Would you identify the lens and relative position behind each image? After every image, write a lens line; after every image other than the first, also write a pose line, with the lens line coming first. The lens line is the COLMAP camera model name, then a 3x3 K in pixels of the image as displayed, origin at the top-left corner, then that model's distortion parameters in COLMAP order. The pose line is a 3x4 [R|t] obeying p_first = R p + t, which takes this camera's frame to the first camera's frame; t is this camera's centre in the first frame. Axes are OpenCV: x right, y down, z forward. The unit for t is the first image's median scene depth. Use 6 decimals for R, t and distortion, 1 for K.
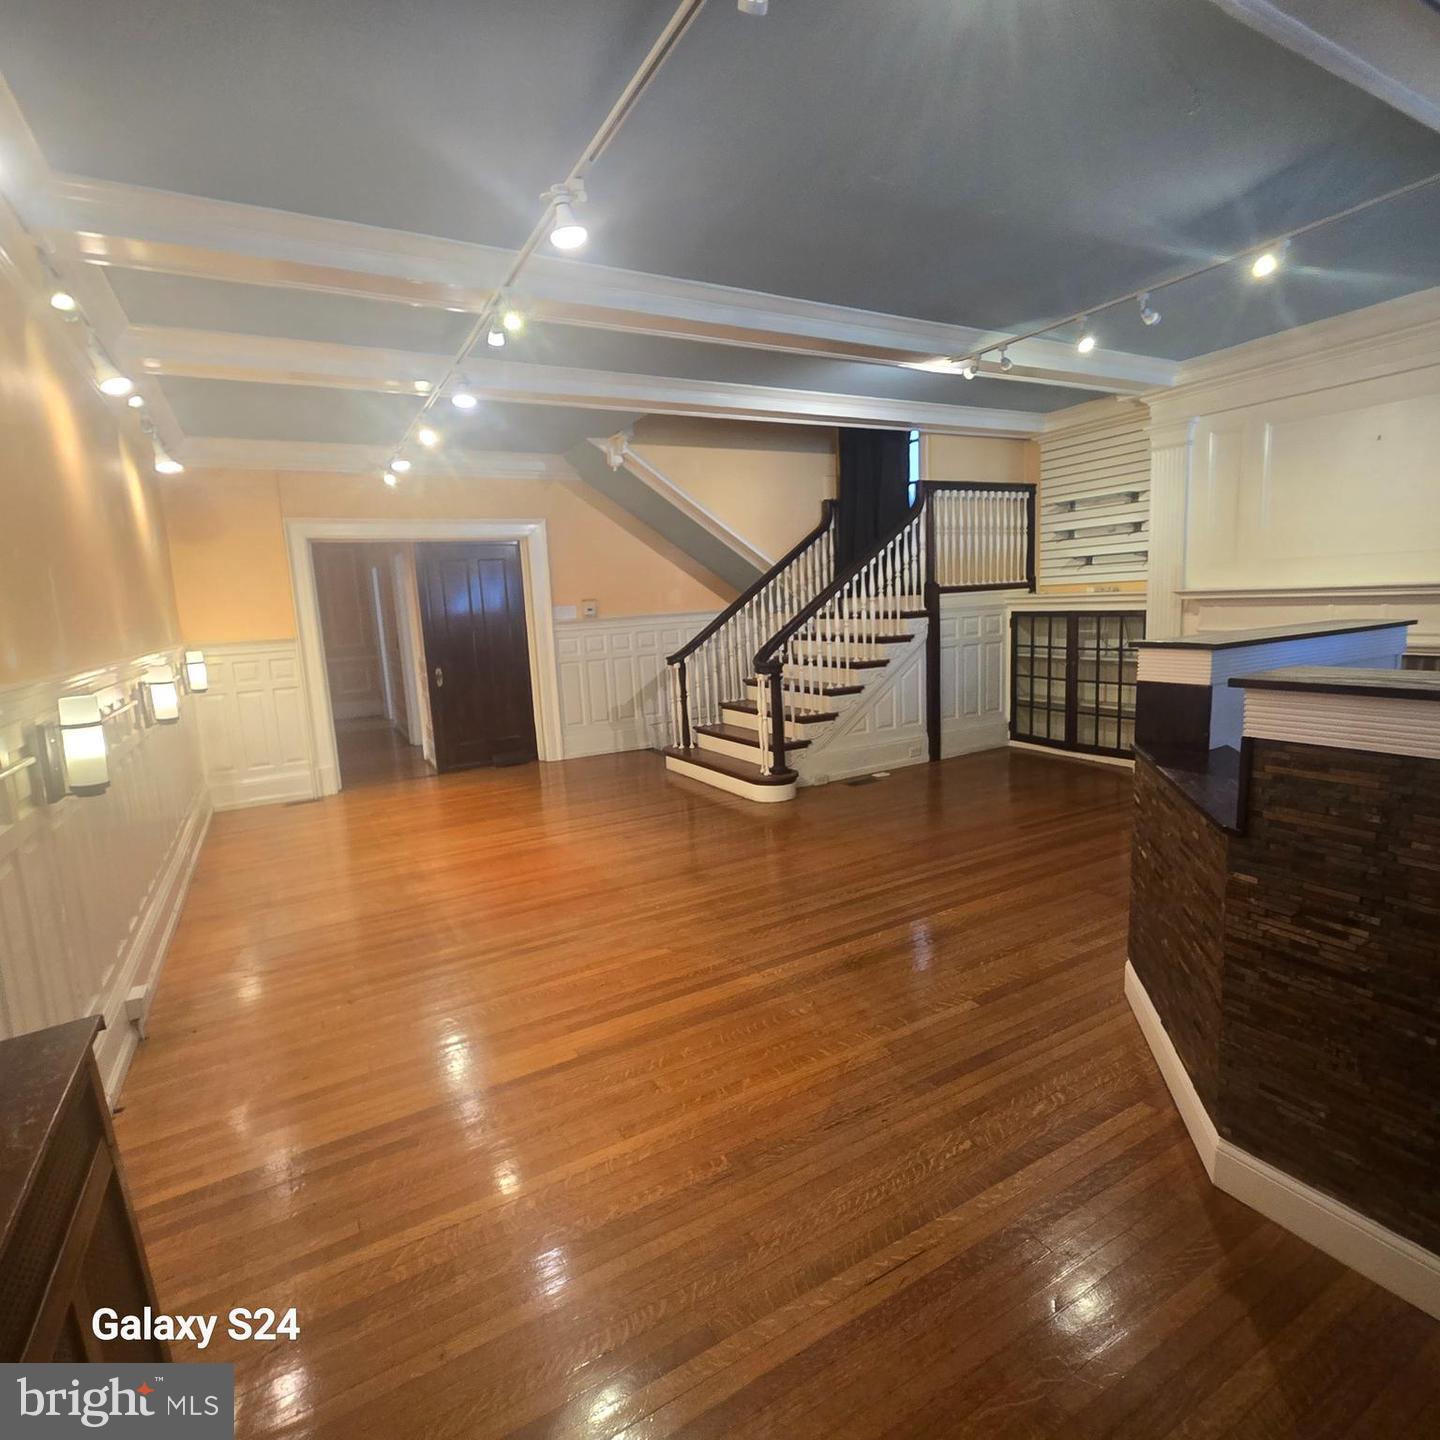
lens RADIAL K [[788.8, 0, 720.0], [0, 788.8, 720.0], [0, 0, 1]] dist [0.001057, 0.000421]
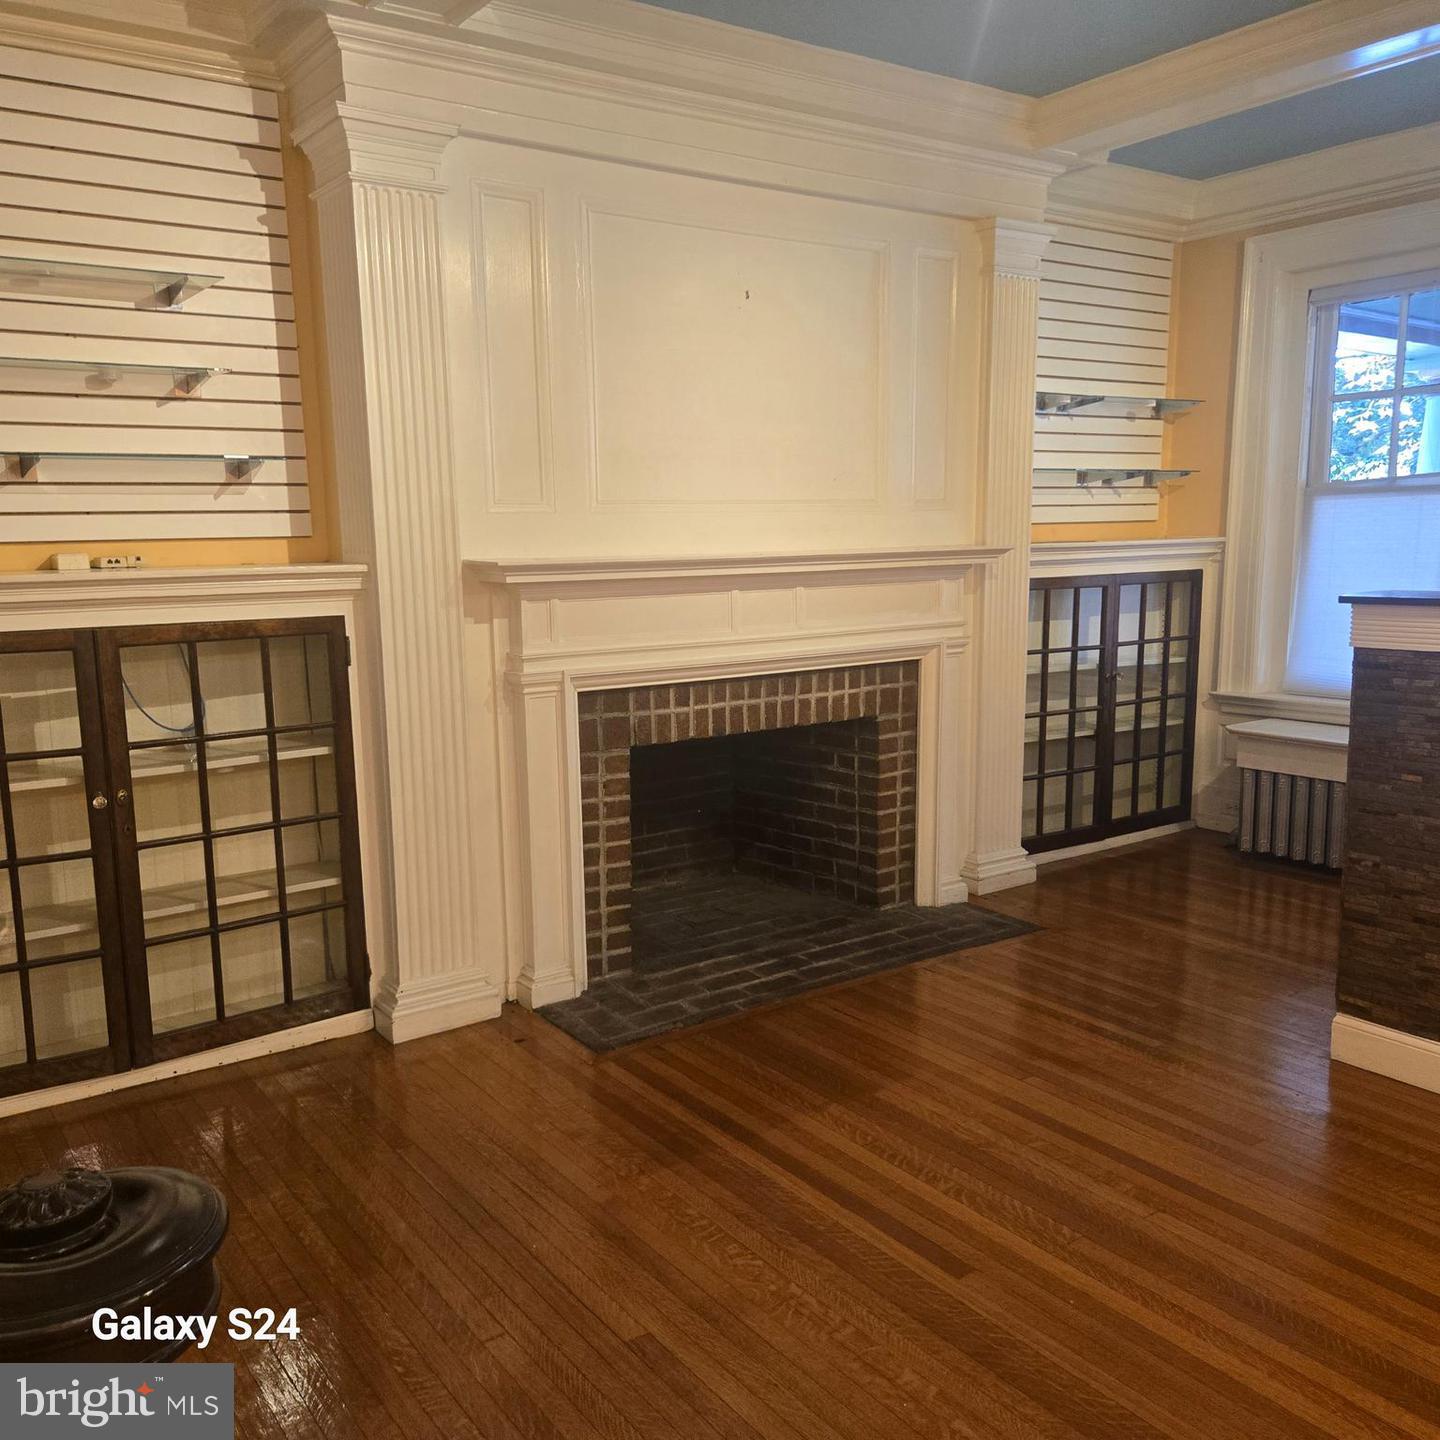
lens RADIAL K [[1318.1, 0, 711.1], [0, 1318.1, 735.2], [0, 0, 1]] dist [0.065422, -0.027678]
pose [[-0.103222, -0.111862, 0.988348, -0.064569], [0.172091, 0.976662, 0.128512, -0.081727], [-0.979658, 0.183351, -0.081563, 0.539814]]
